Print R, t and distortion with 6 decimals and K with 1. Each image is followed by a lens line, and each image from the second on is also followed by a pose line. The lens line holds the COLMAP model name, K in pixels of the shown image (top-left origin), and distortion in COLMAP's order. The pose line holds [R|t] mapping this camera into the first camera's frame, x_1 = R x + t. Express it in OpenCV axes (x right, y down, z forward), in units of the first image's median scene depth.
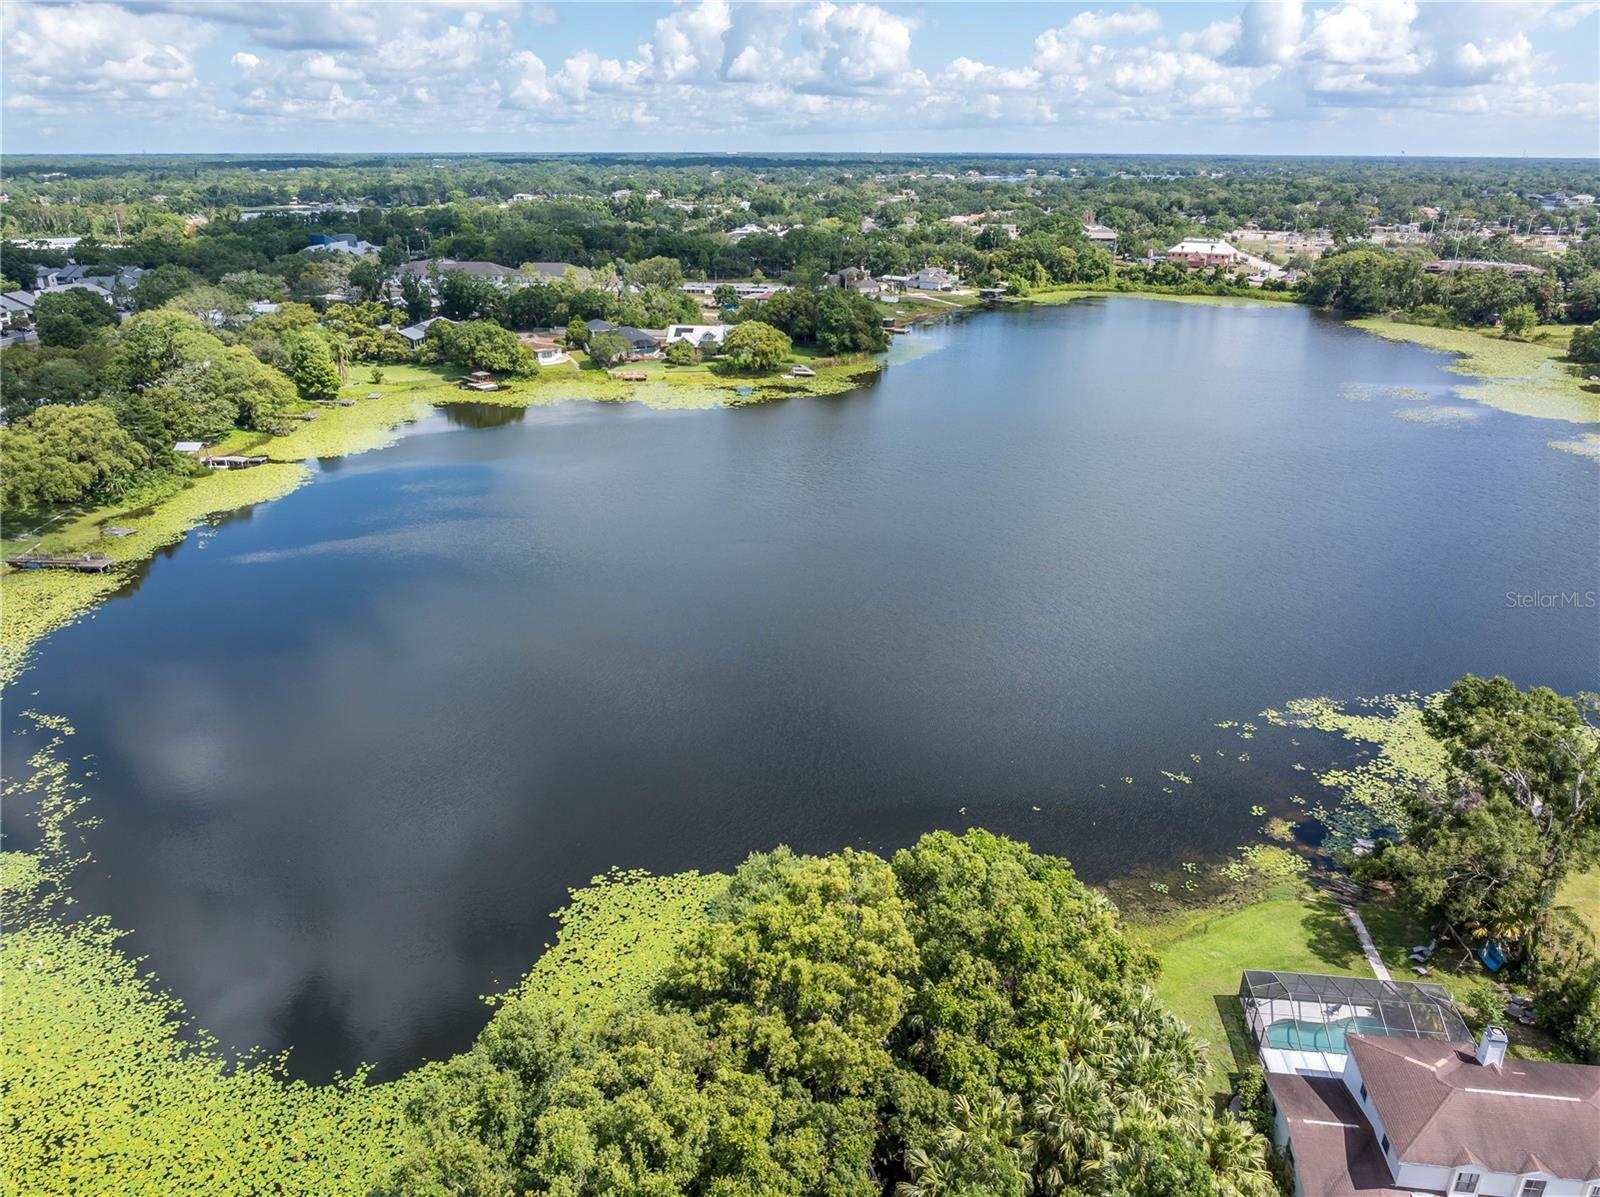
lens RADIAL K [[1117.7, 0, 799.2], [0, 1117.7, 607.5], [0, 0, 1]] dist [-0.035180, 0.024802]
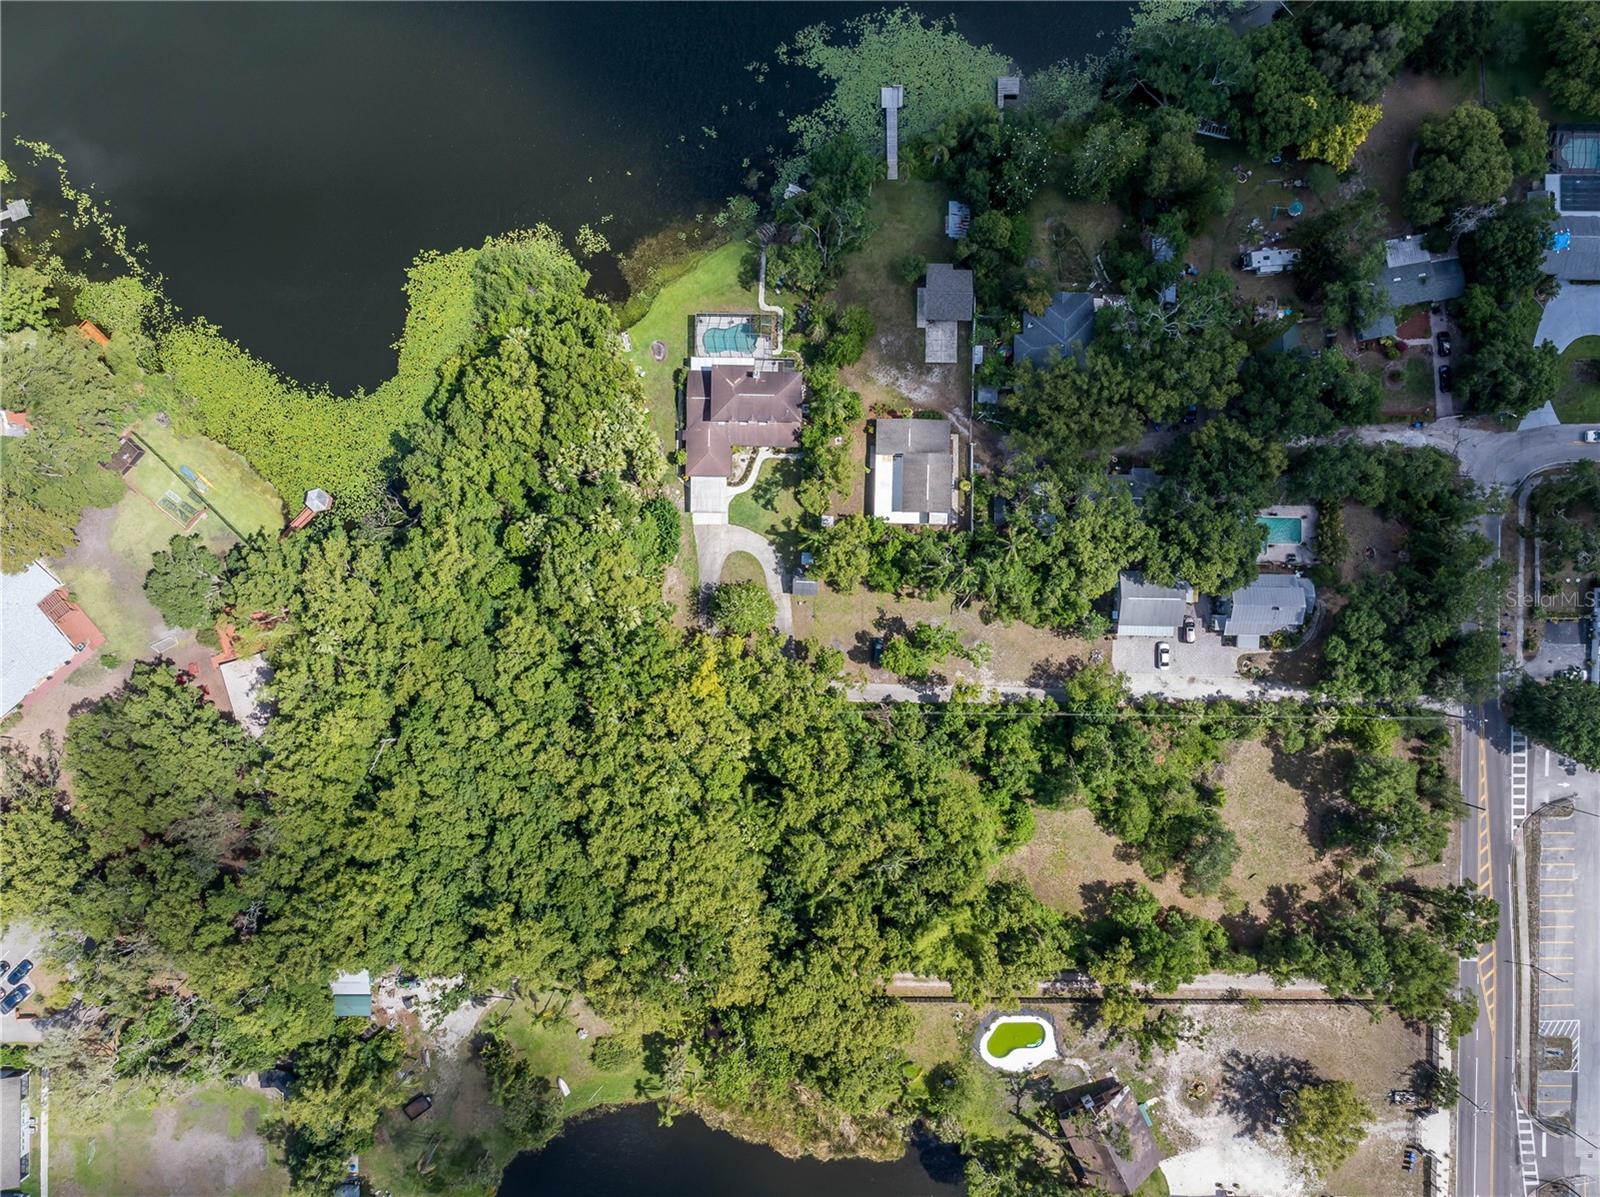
lens RADIAL K [[1117.7, 0, 799.9], [0, 1117.7, 606.8], [0, 0, 1]] dist [-0.035180, 0.024802]
pose [[0.993318, -0.115245, 0.006119, 0.145508], [0.037568, 0.373026, 0.927060, -0.461162], [-0.109121, -0.920636, 0.374863, -0.148729]]
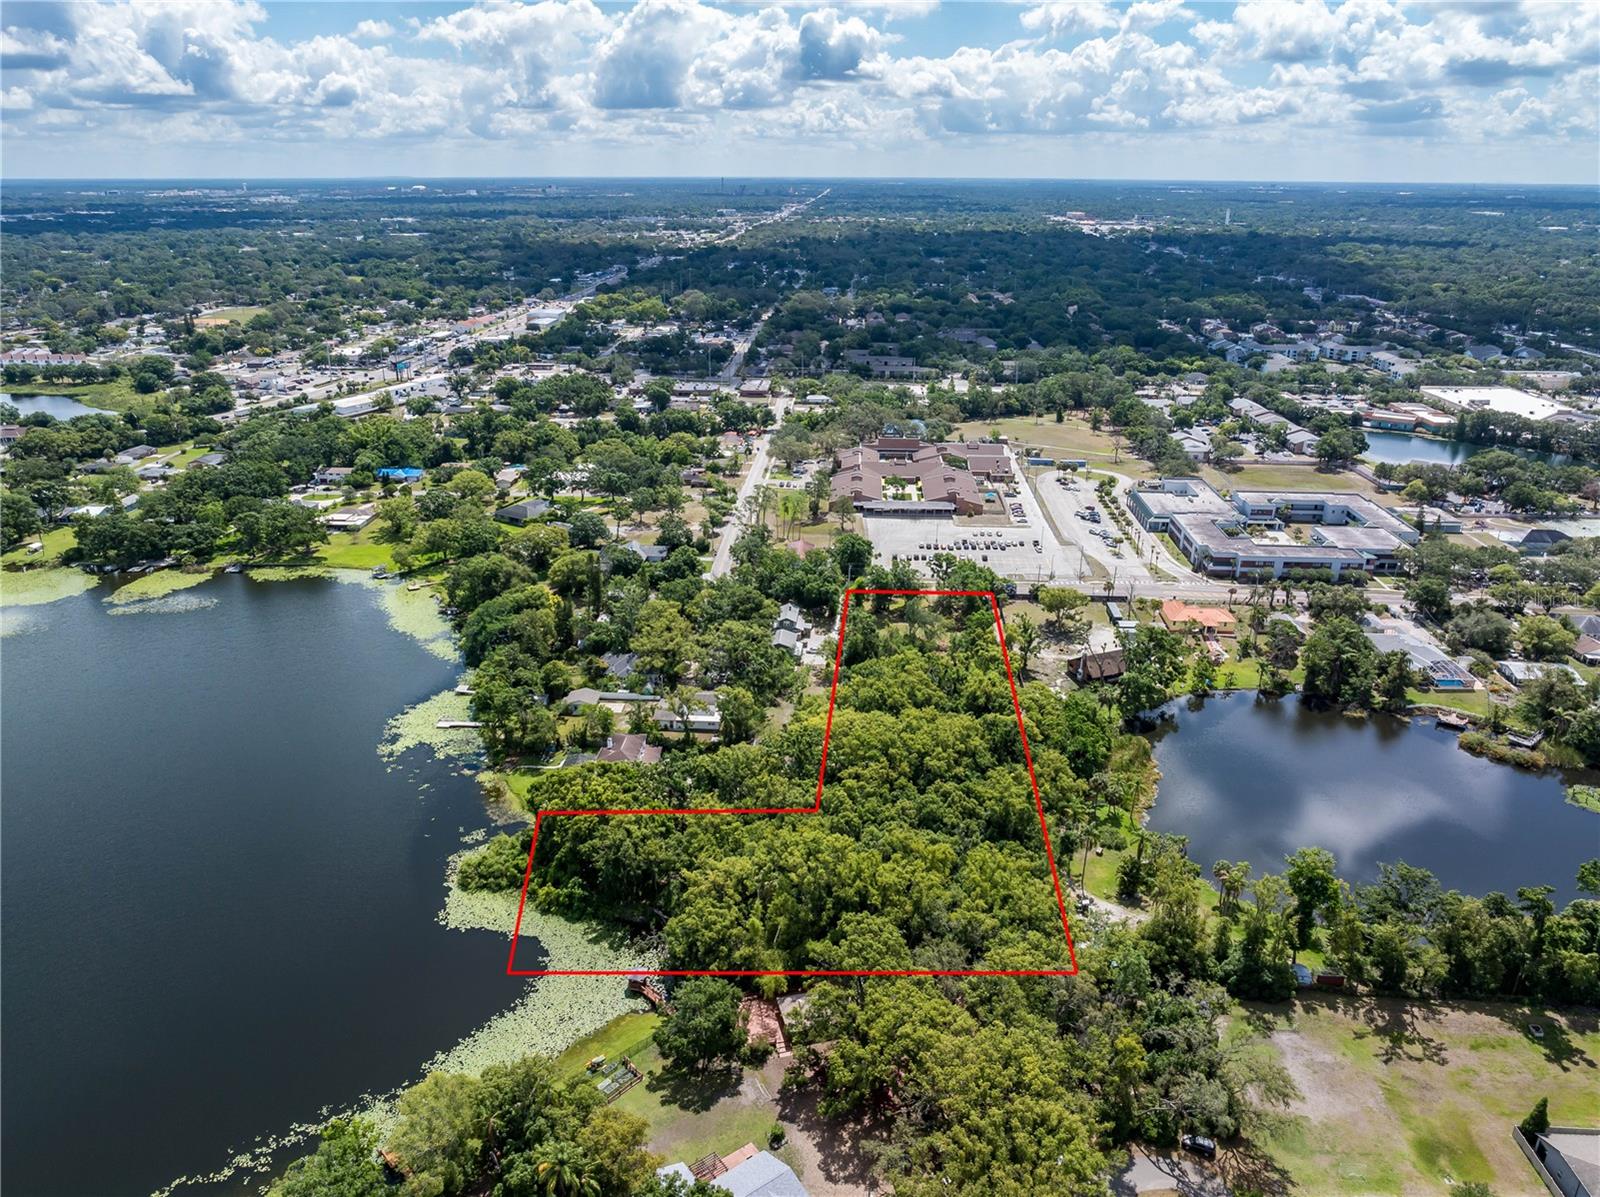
lens RADIAL K [[1117.7, 0, 796.8], [0, 1117.7, 603.9], [0, 0, 1]] dist [-0.035180, 0.024802]
pose [[-0.065754, -0.362260, 0.929755, -0.710466], [0.376473, 0.853903, 0.359330, -0.293594], [-0.924091, 0.373655, 0.080233, -0.045703]]
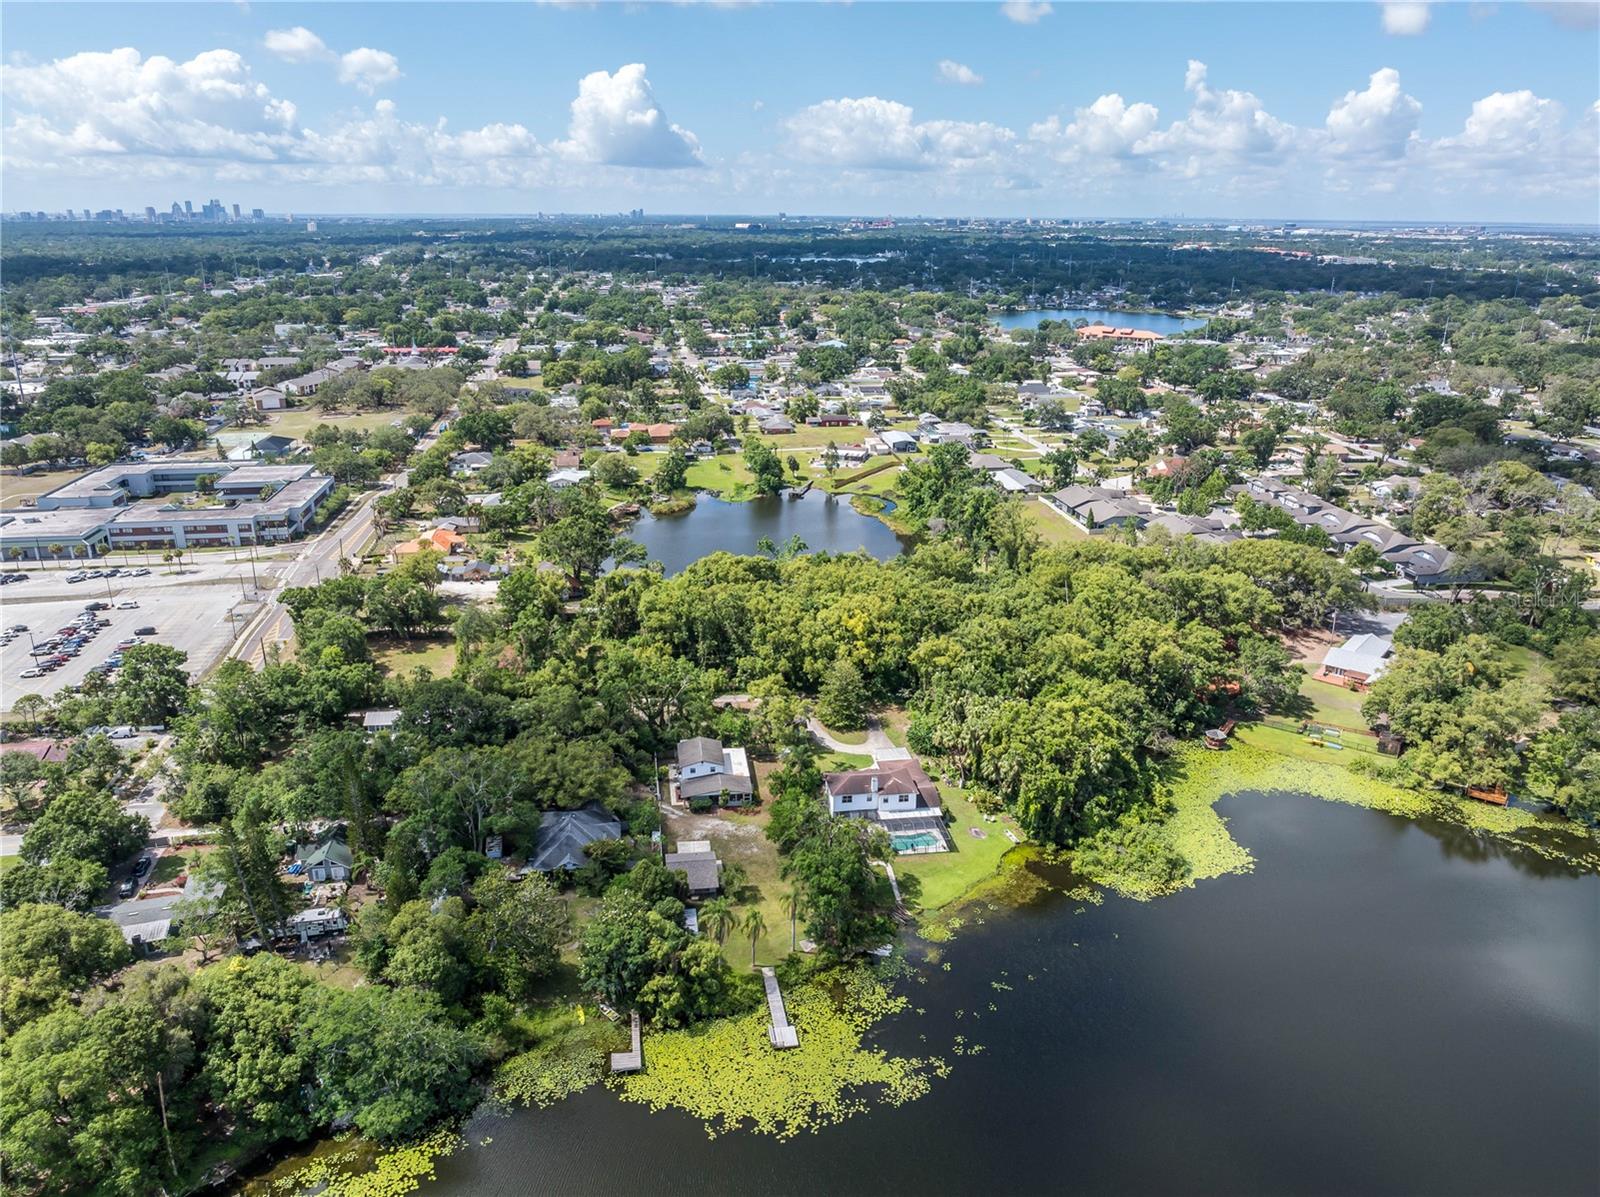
lens RADIAL K [[1117.7, 0, 798.0], [0, 1117.7, 597.7], [0, 0, 1]] dist [-0.035180, 0.024802]
pose [[-0.962308, 0.082750, -0.259068, 0.349779], [-0.110069, 0.752580, 0.649237, -0.429294], [0.248694, 0.653281, -0.715105, 0.619351]]
